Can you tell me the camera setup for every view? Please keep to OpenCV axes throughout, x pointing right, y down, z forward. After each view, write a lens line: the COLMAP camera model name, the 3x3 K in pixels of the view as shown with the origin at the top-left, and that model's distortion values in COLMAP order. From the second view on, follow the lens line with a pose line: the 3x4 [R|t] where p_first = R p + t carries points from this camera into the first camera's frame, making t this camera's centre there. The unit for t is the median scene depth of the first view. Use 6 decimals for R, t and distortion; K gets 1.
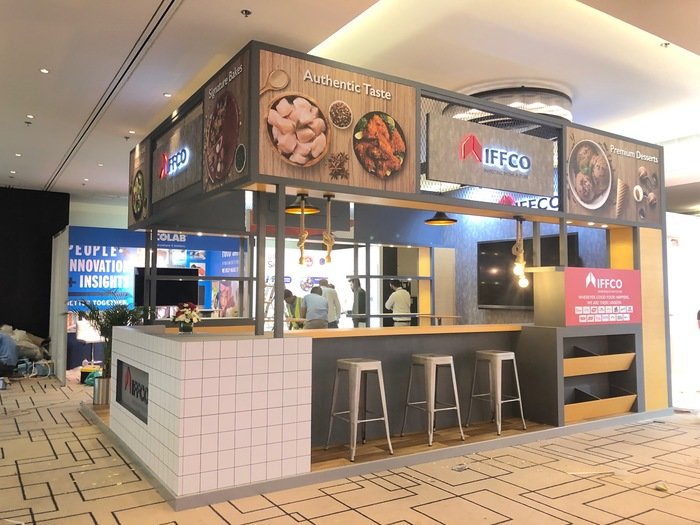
lens RADIAL K [[573.4, 0, 348.4], [0, 573.4, 258.5], [0, 0, 1]] dist [0.038246, -0.045341]
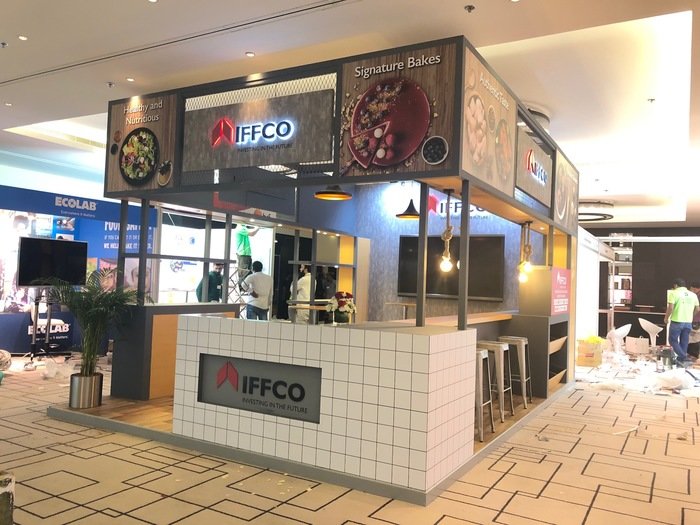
lens RADIAL K [[573.4, 0, 352.4], [0, 573.4, 262.2], [0, 0, 1]] dist [0.038246, -0.045341]
pose [[0.887856, 0.044680, 0.457947, -0.597484], [-0.063055, 0.997699, 0.024907, 0.002436], [-0.455780, -0.050990, 0.888631, 0.134726]]
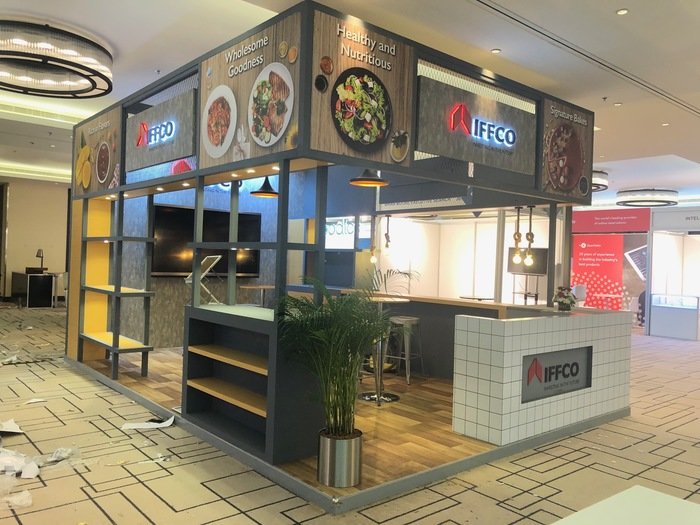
lens RADIAL K [[573.4, 0, 347.9], [0, 573.4, 262.2], [0, 0, 1]] dist [0.038246, -0.045341]
pose [[-0.130789, -0.011854, 0.991339, -1.219470], [-0.096039, 0.995377, -0.000769, 0.059616], [-0.986748, -0.095308, -0.131323, 1.380701]]
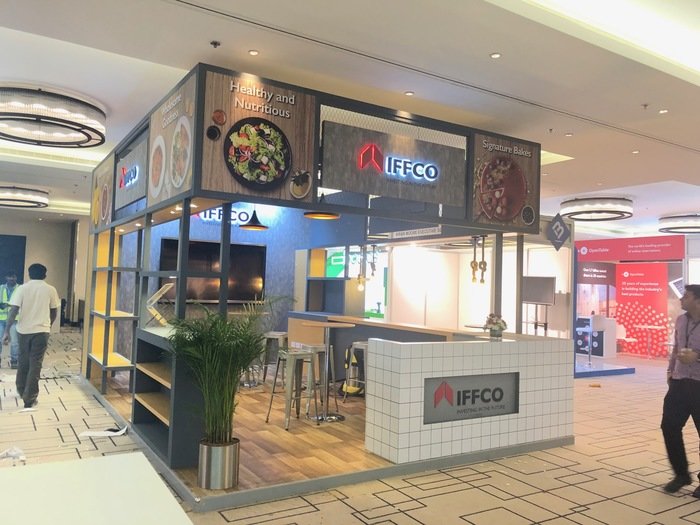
lens RADIAL K [[573.4, 0, 346.0], [0, 573.4, 262.0], [0, 0, 1]] dist [0.038246, -0.045341]
pose [[0.018254, 0.040216, 0.999024, -1.315312], [-0.097449, 0.994505, -0.038254, 0.037783], [-0.995073, -0.096655, 0.022073, 1.116756]]
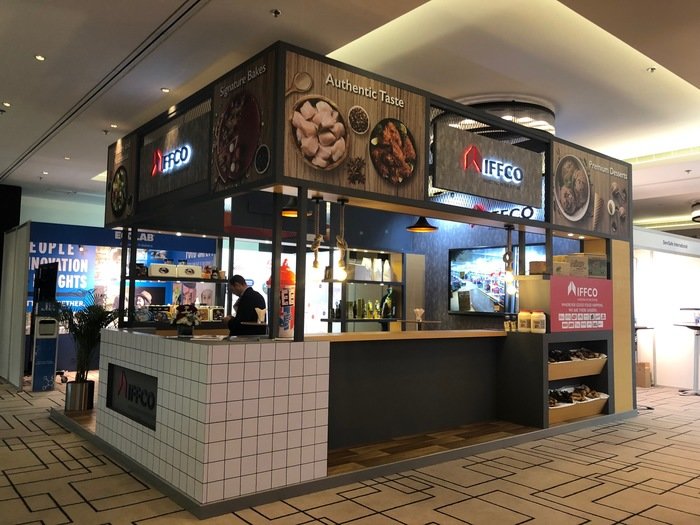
lens RADIAL K [[573.4, 0, 349.6], [0, 573.4, 260.0], [0, 0, 1]] dist [0.038246, -0.045341]
pose [[0.993396, 0.022442, 0.112520, -0.114450], [-0.021959, 0.999744, -0.005527, 0.000647], [-0.112616, 0.003020, 0.993634, 0.003339]]
